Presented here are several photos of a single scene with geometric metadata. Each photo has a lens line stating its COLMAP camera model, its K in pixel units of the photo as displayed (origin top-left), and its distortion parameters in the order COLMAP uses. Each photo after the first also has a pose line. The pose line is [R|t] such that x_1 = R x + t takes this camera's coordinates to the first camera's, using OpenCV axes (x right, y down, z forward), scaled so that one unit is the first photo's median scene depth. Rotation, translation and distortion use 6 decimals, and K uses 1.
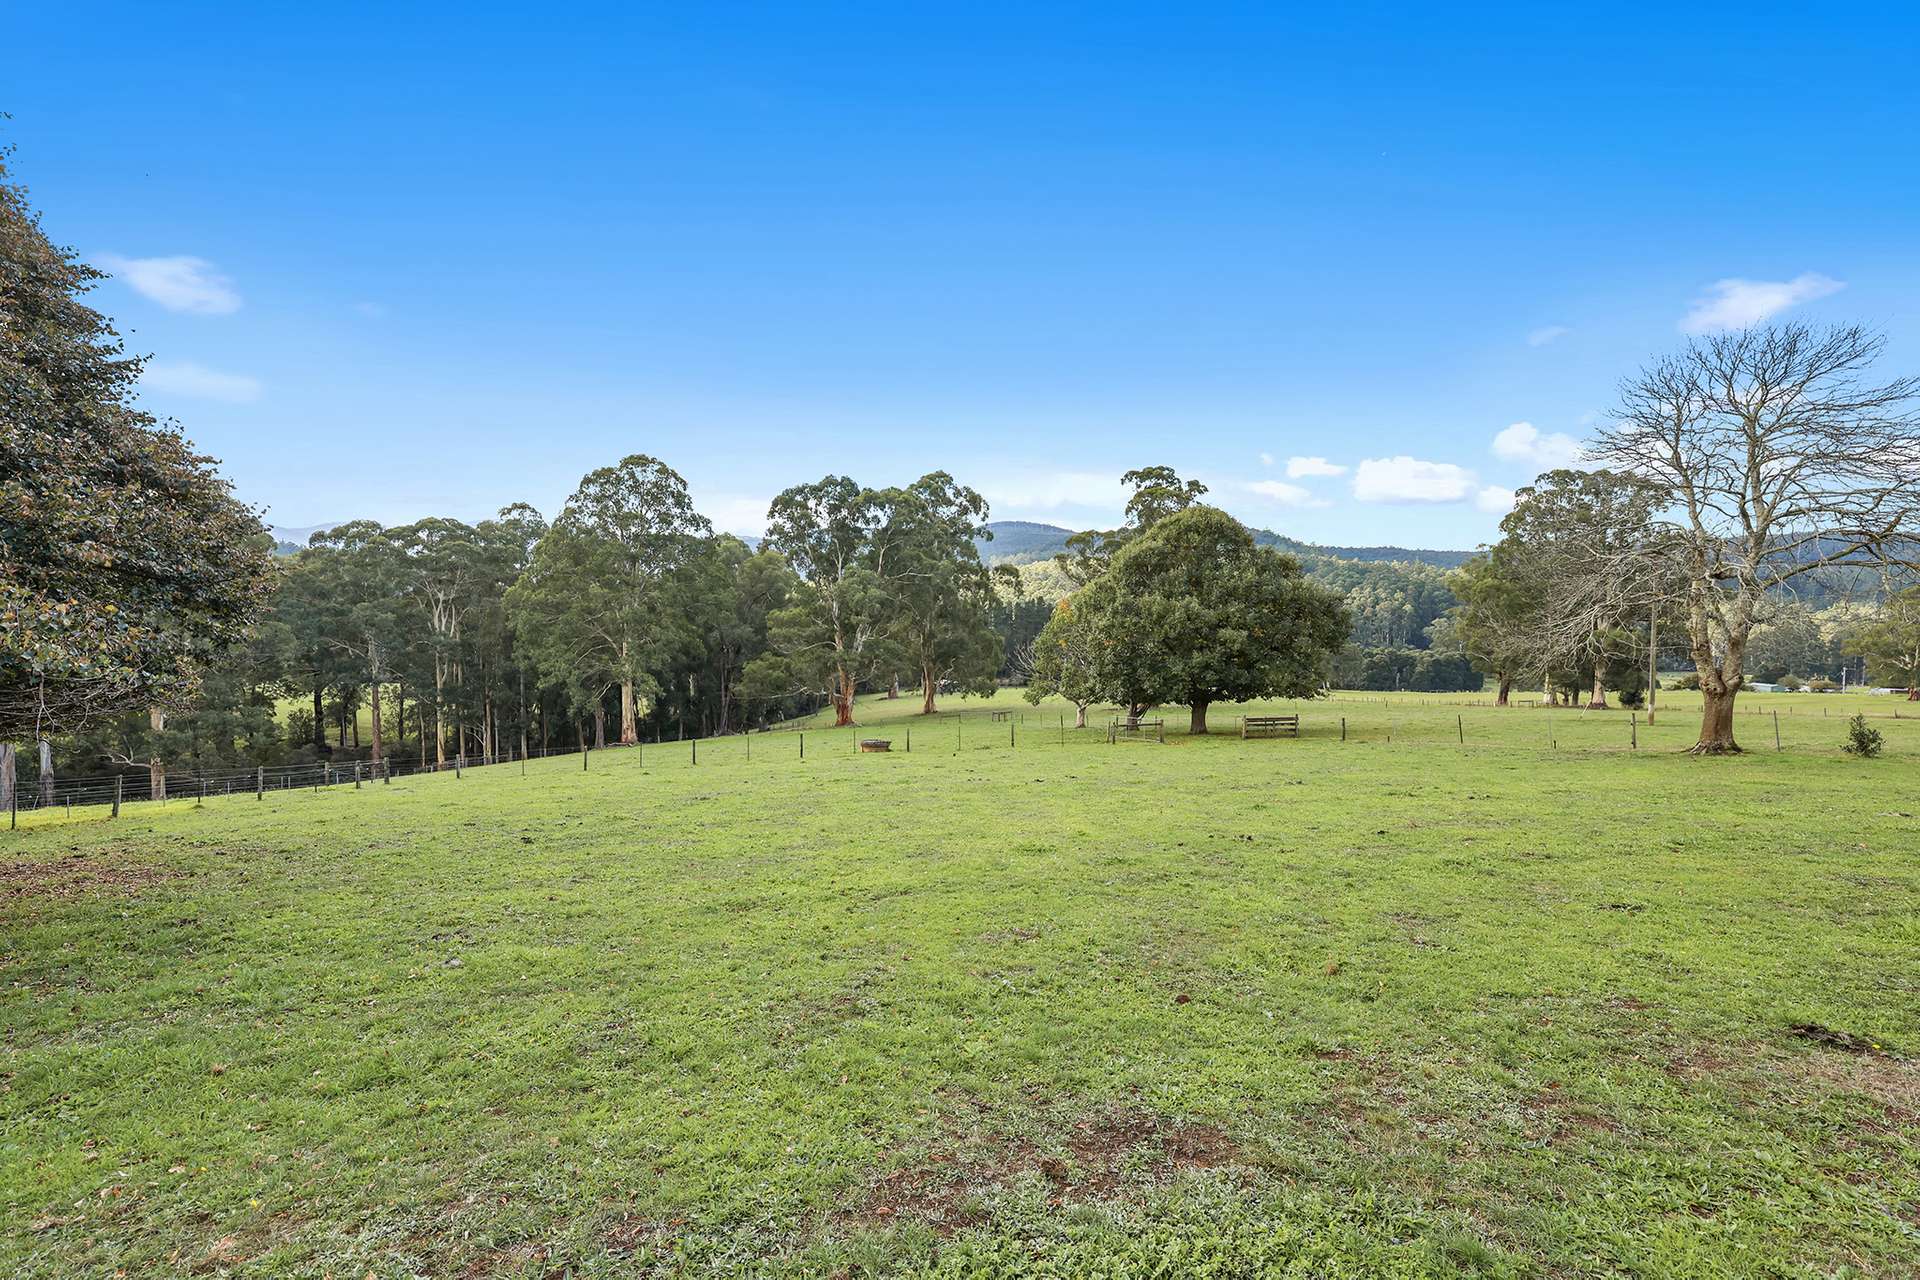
lens RADIAL K [[826.9, 0, 958.5], [0, 826.9, 623.8], [0, 0, 1]] dist [-0.051019, 0.021750]
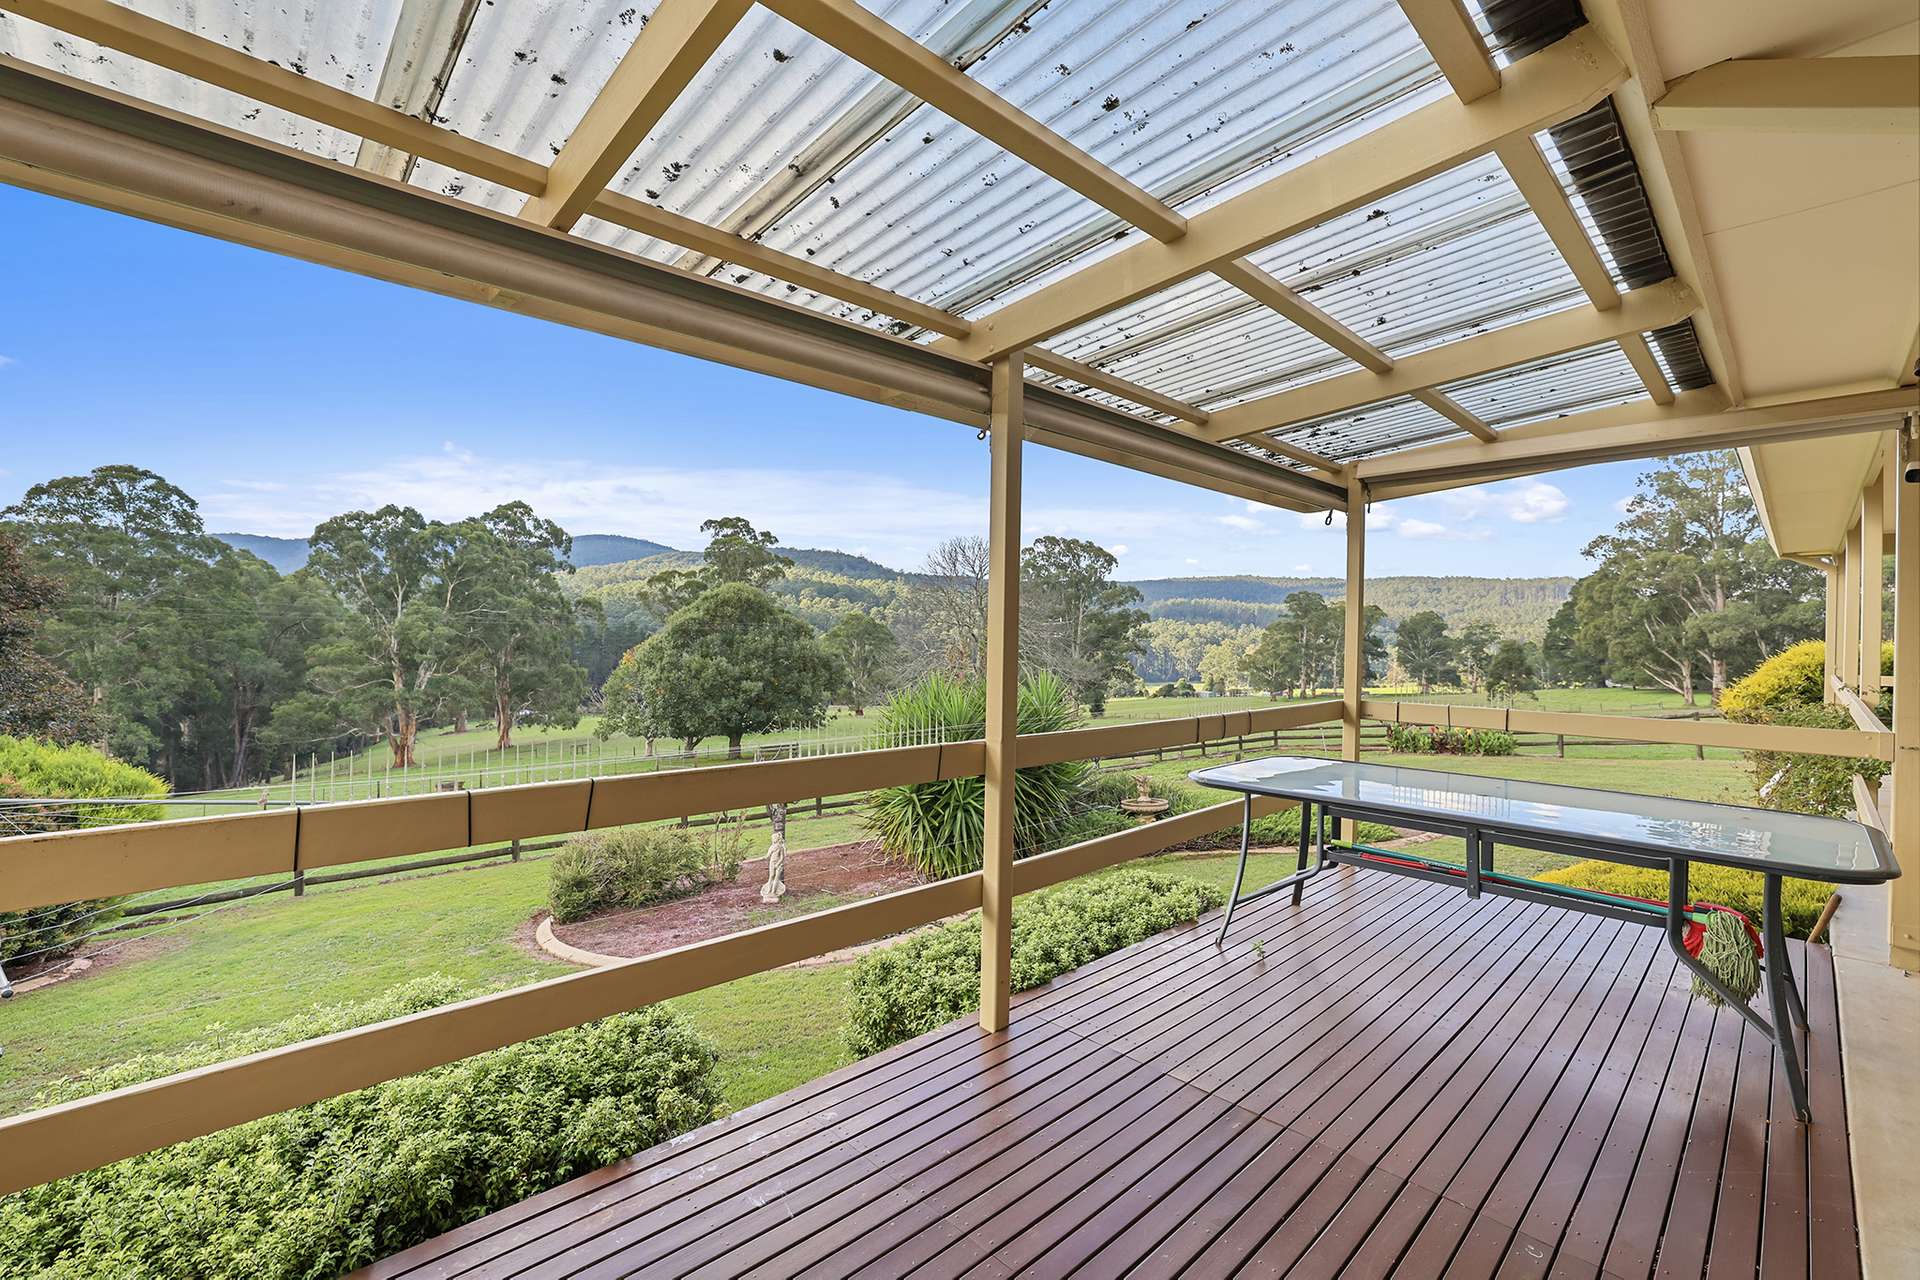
lens RADIAL K [[826.9, 0, 958.5], [0, 826.9, 623.8], [0, 0, 1]] dist [-0.051019, 0.021750]
pose [[0.891277, 0.008261, 0.453384, 0.006986], [0.002123, 0.999747, -0.022391, -0.019832], [-0.453454, 0.020919, 0.891034, -0.128316]]
